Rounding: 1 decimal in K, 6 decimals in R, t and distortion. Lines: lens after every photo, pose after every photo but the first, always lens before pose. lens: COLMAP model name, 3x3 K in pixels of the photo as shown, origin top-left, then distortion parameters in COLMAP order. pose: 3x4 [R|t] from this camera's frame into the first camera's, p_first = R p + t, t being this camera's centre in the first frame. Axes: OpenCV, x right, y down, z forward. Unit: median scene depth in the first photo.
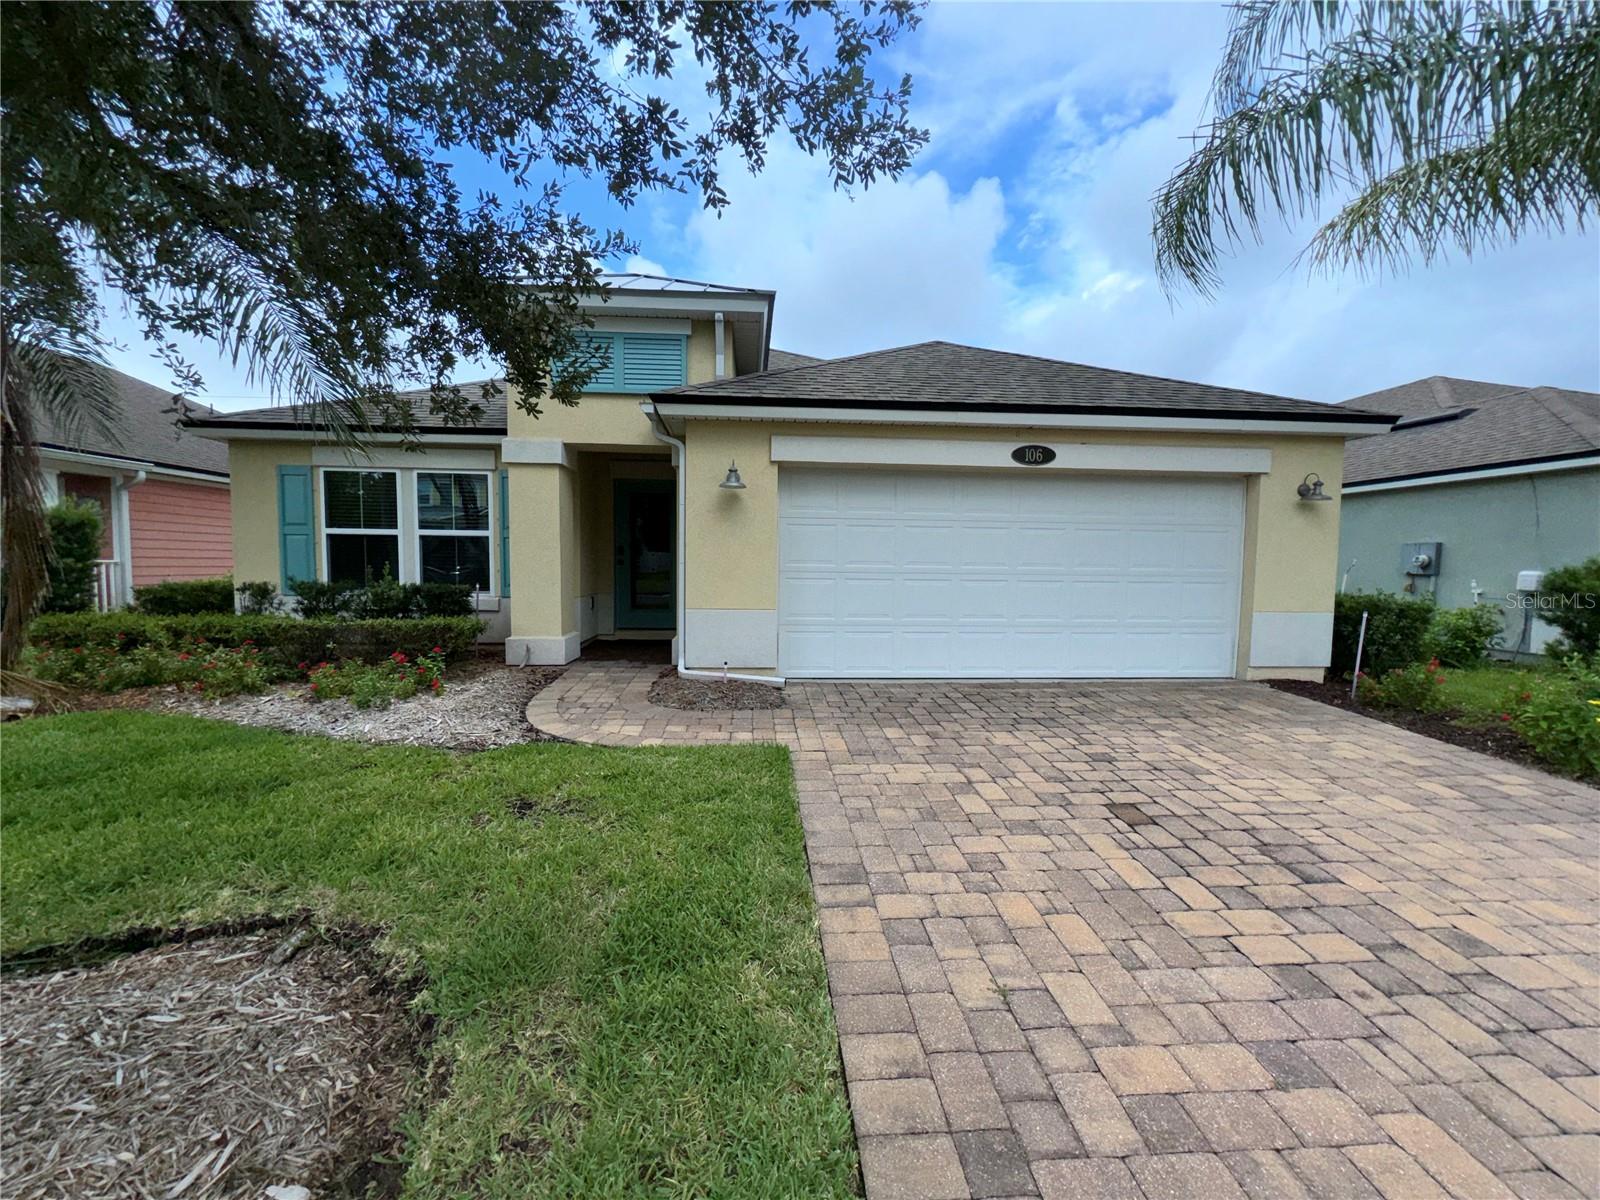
lens RADIAL K [[635.3, 0, 793.5], [0, 635.3, 597.0], [0, 0, 1]] dist [-0.001363, -0.000403]
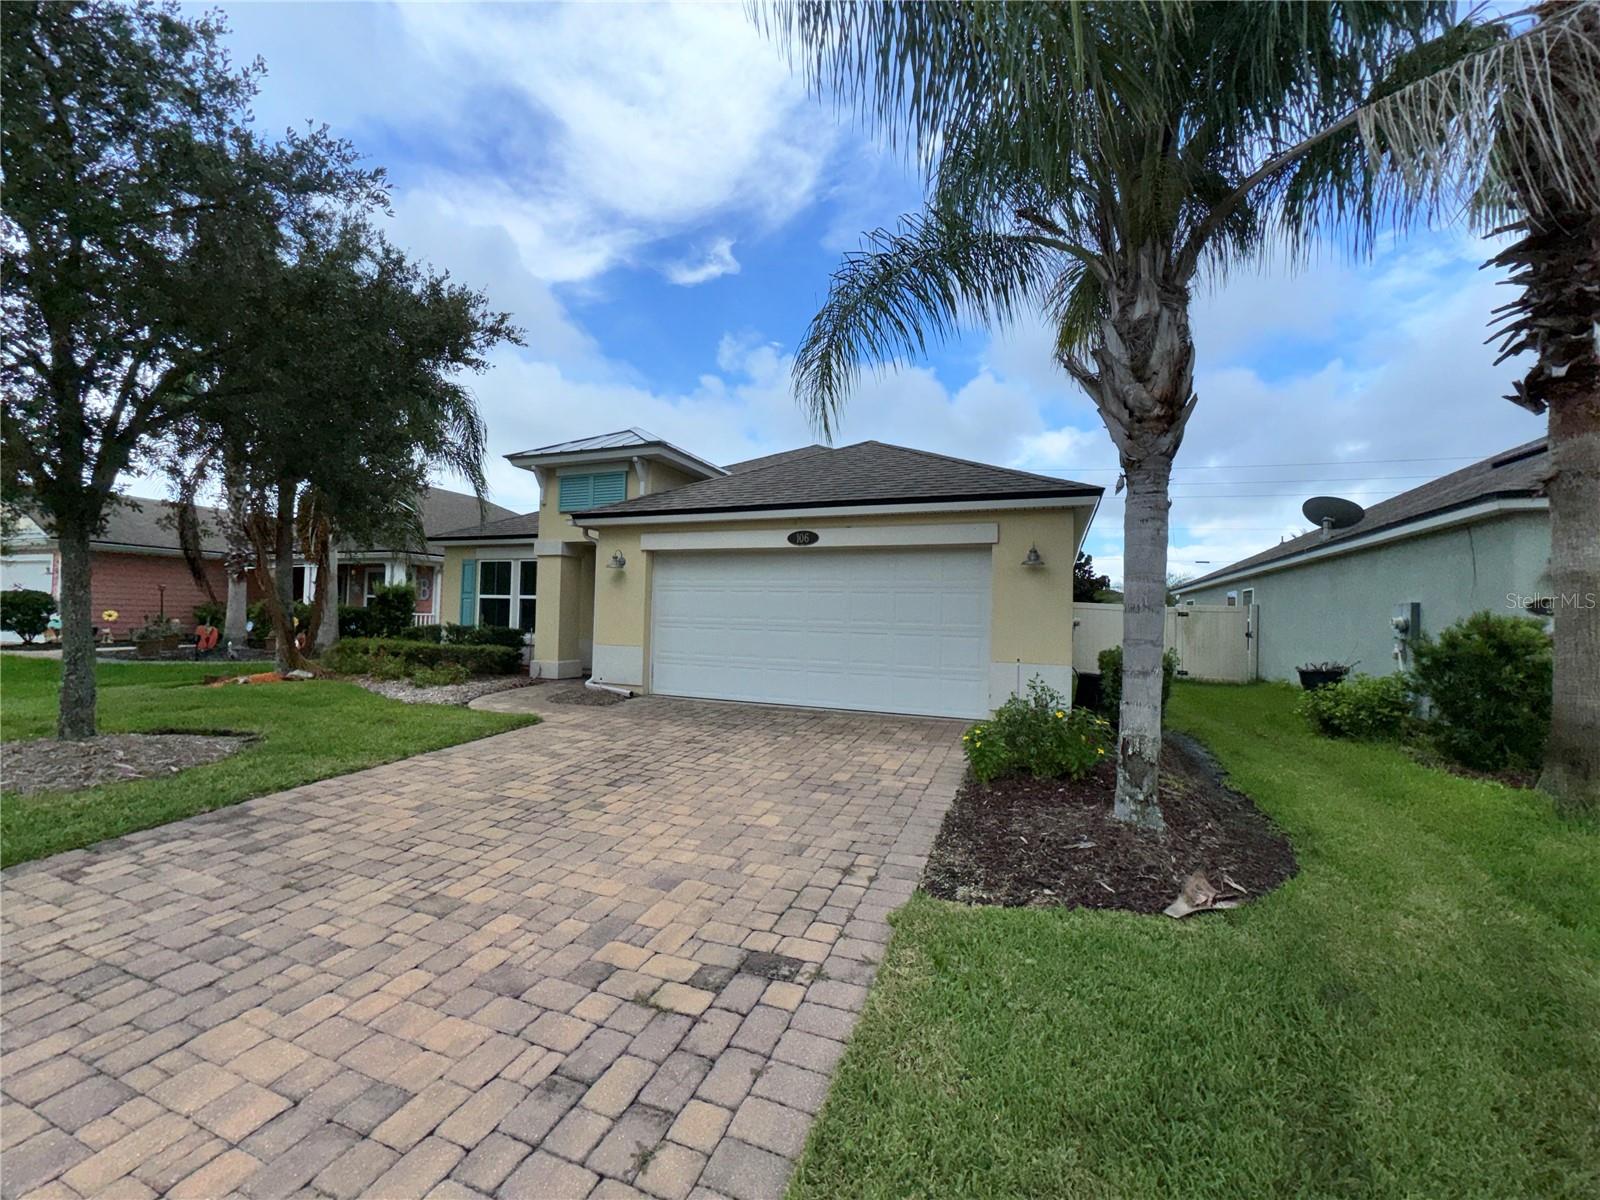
lens RADIAL K [[635.3, 0, 794.5], [0, 635.3, 590.4], [0, 0, 1]] dist [-0.001363, -0.000403]
pose [[0.903998, -0.009113, -0.427439, 0.906080], [-0.038321, 0.994021, -0.102239, 0.025764], [0.425815, 0.108804, 0.898245, -0.203182]]
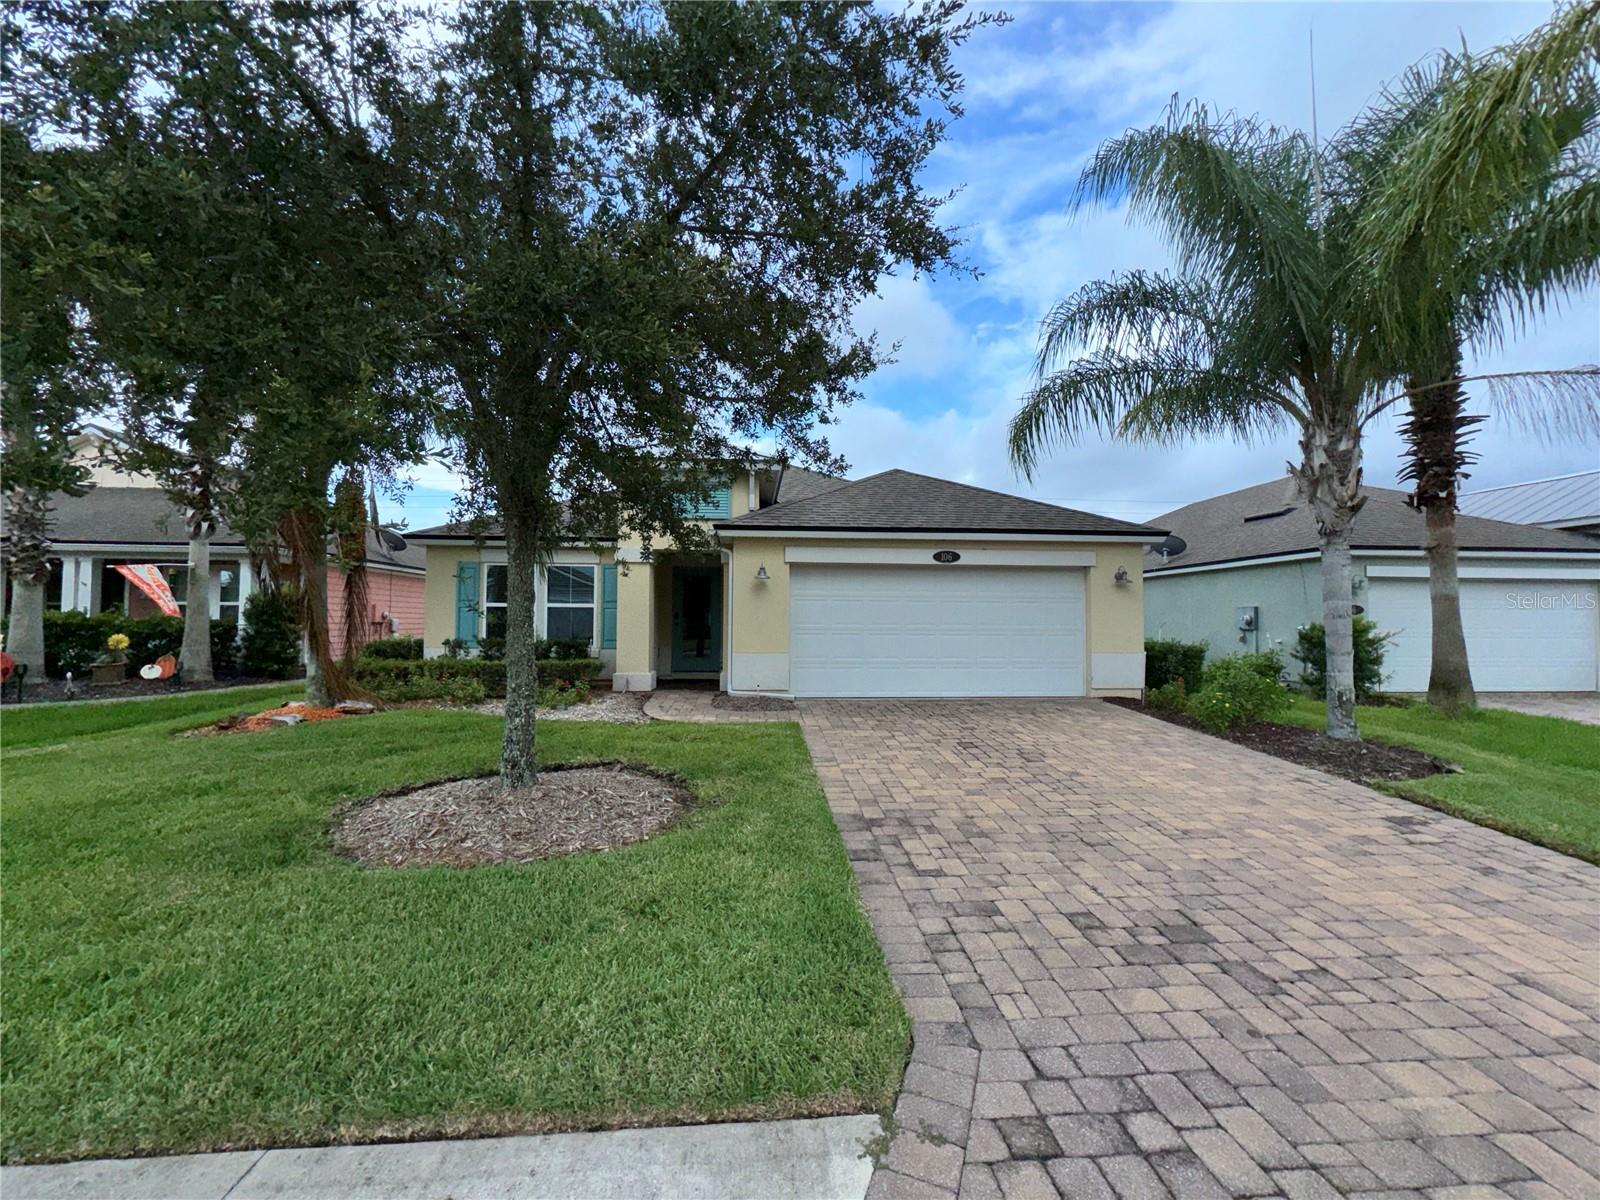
lens RADIAL K [[635.3, 0, 796.1], [0, 635.3, 591.6], [0, 0, 1]] dist [-0.001363, -0.000403]
pose [[0.999963, -0.006423, 0.005693, -0.016014], [0.006983, 0.994494, -0.104558, 0.031544], [-0.004990, 0.104594, 0.994502, -0.582766]]
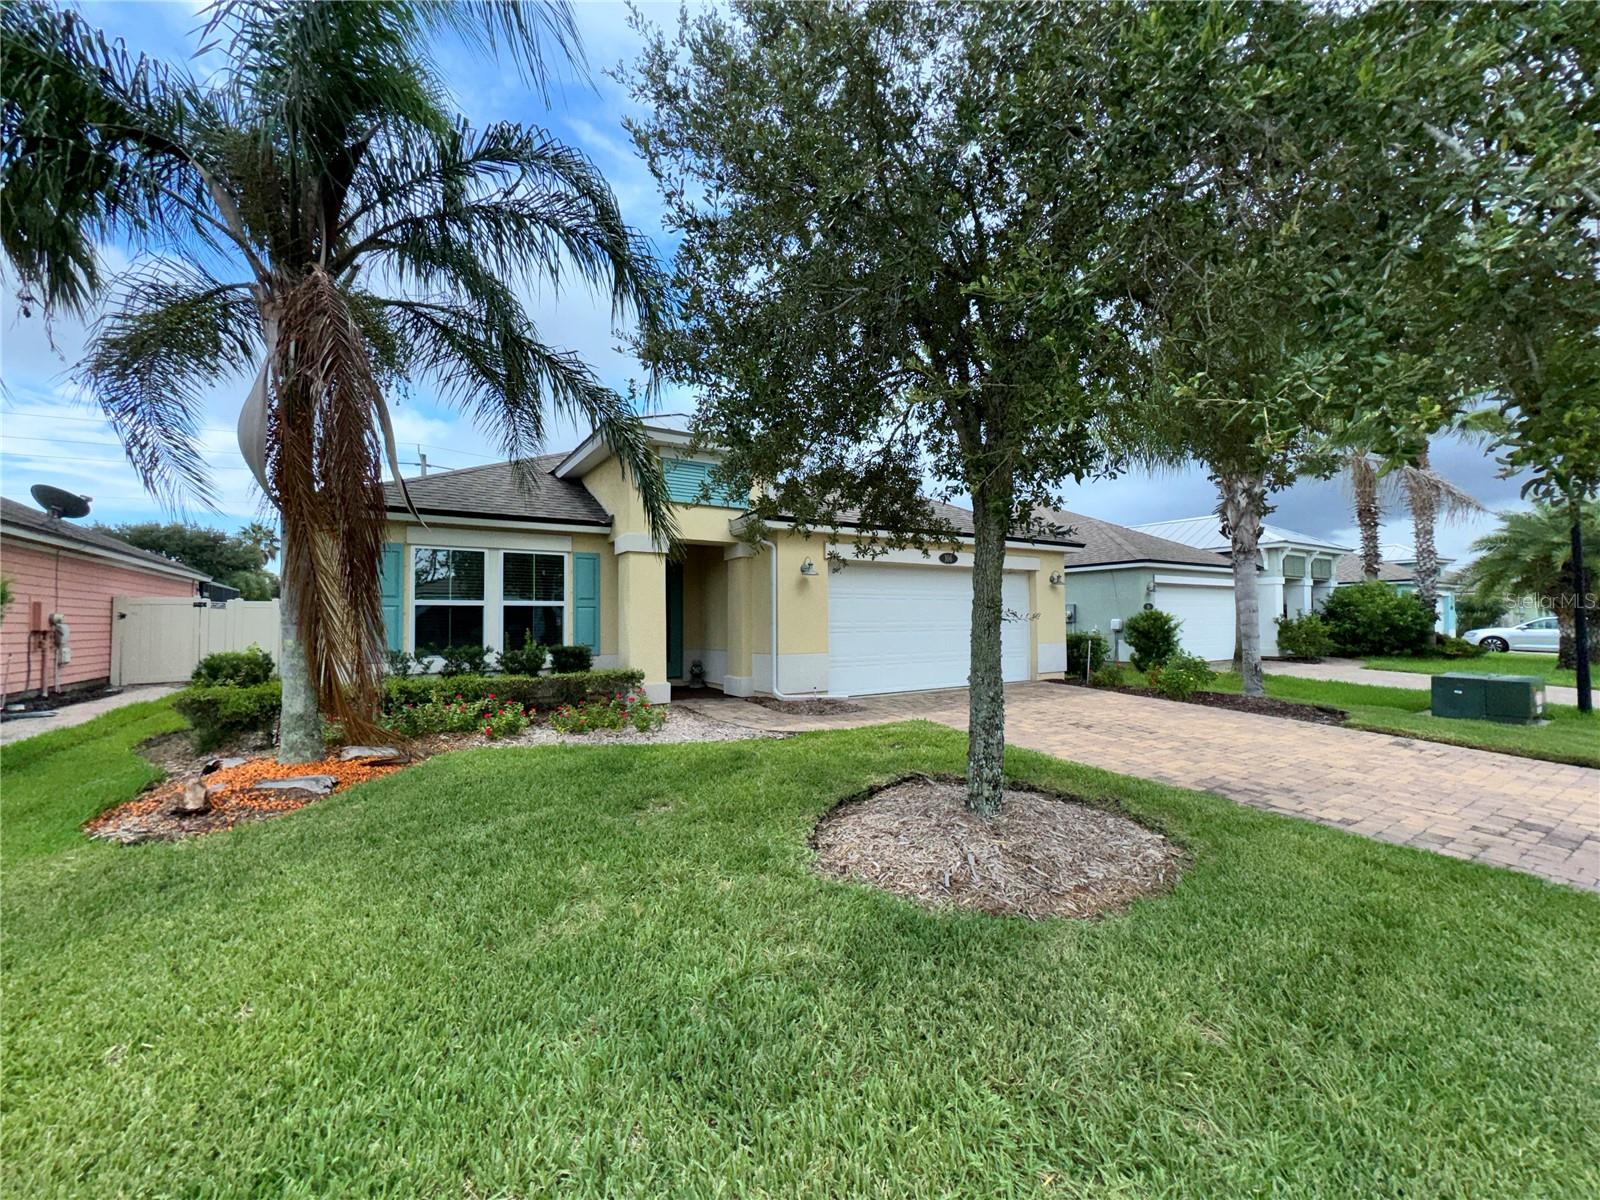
lens RADIAL K [[635.3, 0, 799.6], [0, 635.3, 604.5], [0, 0, 1]] dist [-0.001363, -0.000403]
pose [[0.878315, -0.006644, 0.478036, -0.793571], [0.045586, 0.996511, -0.069907, 0.007412], [-0.475904, 0.083193, 0.875554, -0.318074]]
